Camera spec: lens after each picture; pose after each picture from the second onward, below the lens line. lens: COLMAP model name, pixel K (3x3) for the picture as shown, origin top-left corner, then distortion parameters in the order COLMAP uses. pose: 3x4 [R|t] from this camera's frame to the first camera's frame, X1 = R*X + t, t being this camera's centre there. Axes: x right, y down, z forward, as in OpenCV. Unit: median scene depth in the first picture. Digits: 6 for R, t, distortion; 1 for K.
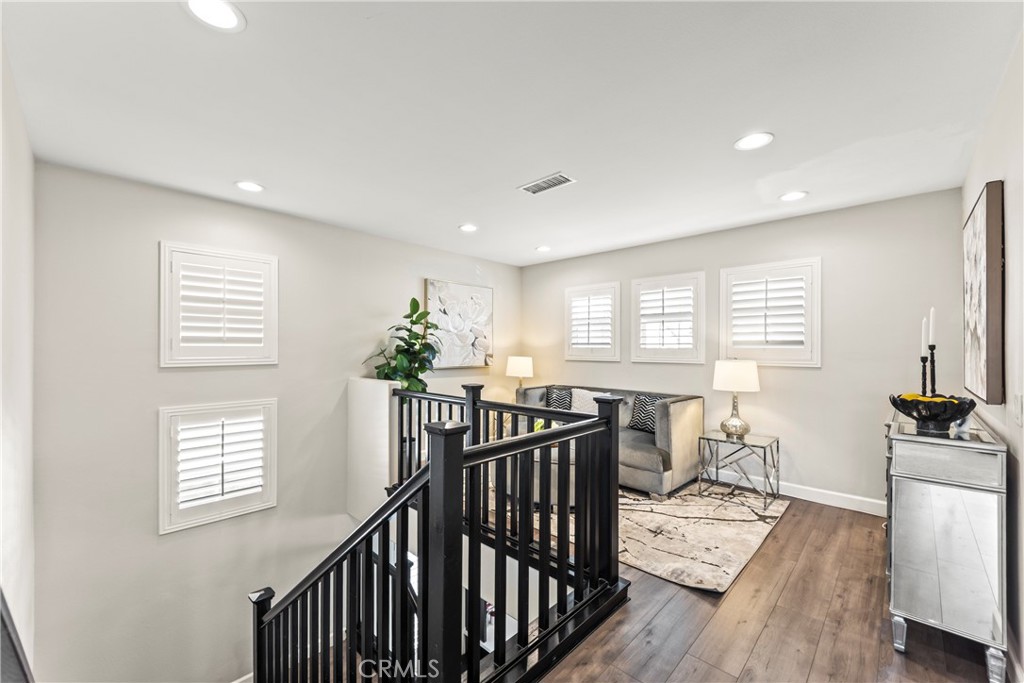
lens RADIAL K [[410.2, 0, 509.5], [0, 410.2, 345.8], [0, 0, 1]] dist [0.033821, -0.015377]
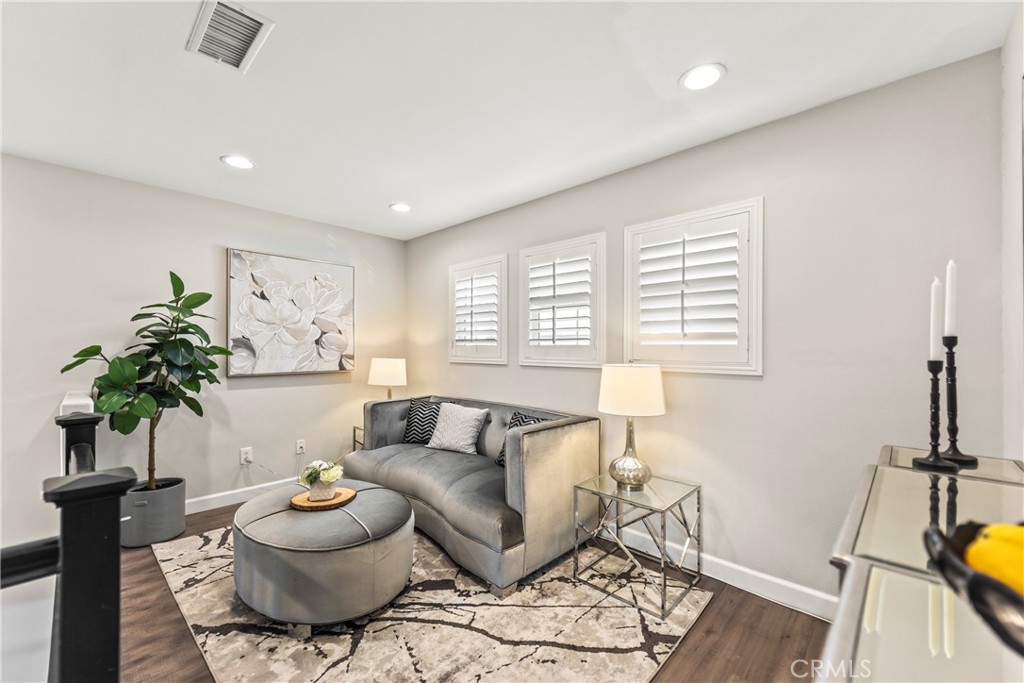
lens RADIAL K [[408.6, 0, 510.5], [0, 408.6, 346.3], [0, 0, 1]] dist [0.024881, -0.014484]
pose [[0.999996, -0.002627, -0.000870, 0.364235], [0.002630, 0.999992, 0.003090, 0.005087], [0.000862, -0.003092, 0.999995, 0.378456]]
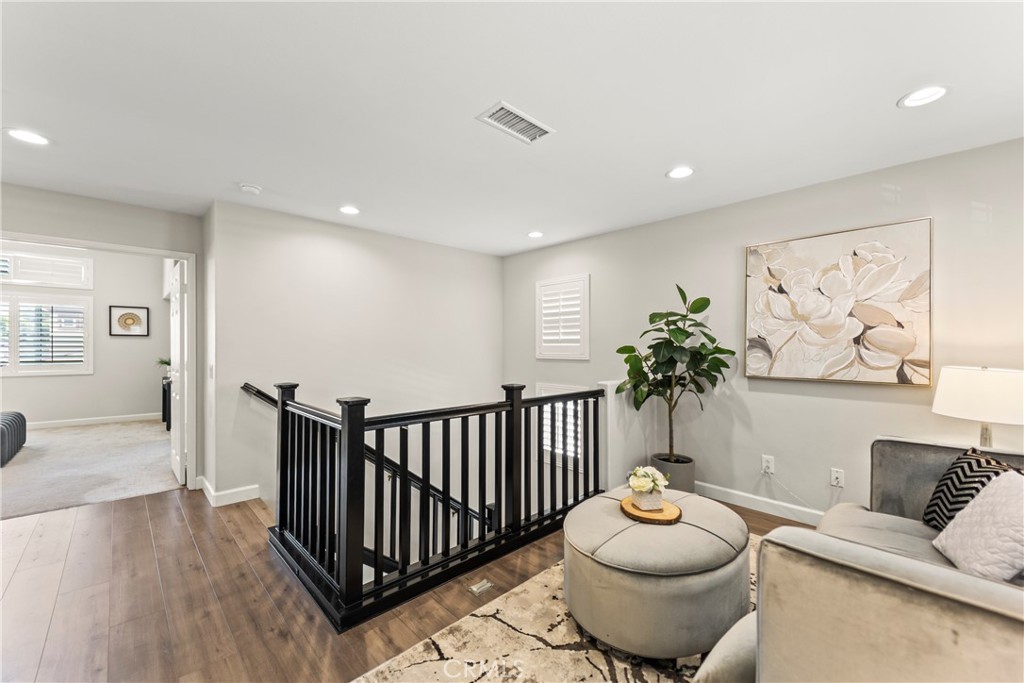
lens RADIAL K [[408.6, 0, 510.5], [0, 408.6, 346.3], [0, 0, 1]] dist [0.024881, -0.014484]
pose [[-0.052259, -0.004707, -0.998622, 0.663639], [0.000816, 0.999988, -0.004756, 0.009696], [0.998633, -0.001064, -0.052255, 0.823094]]
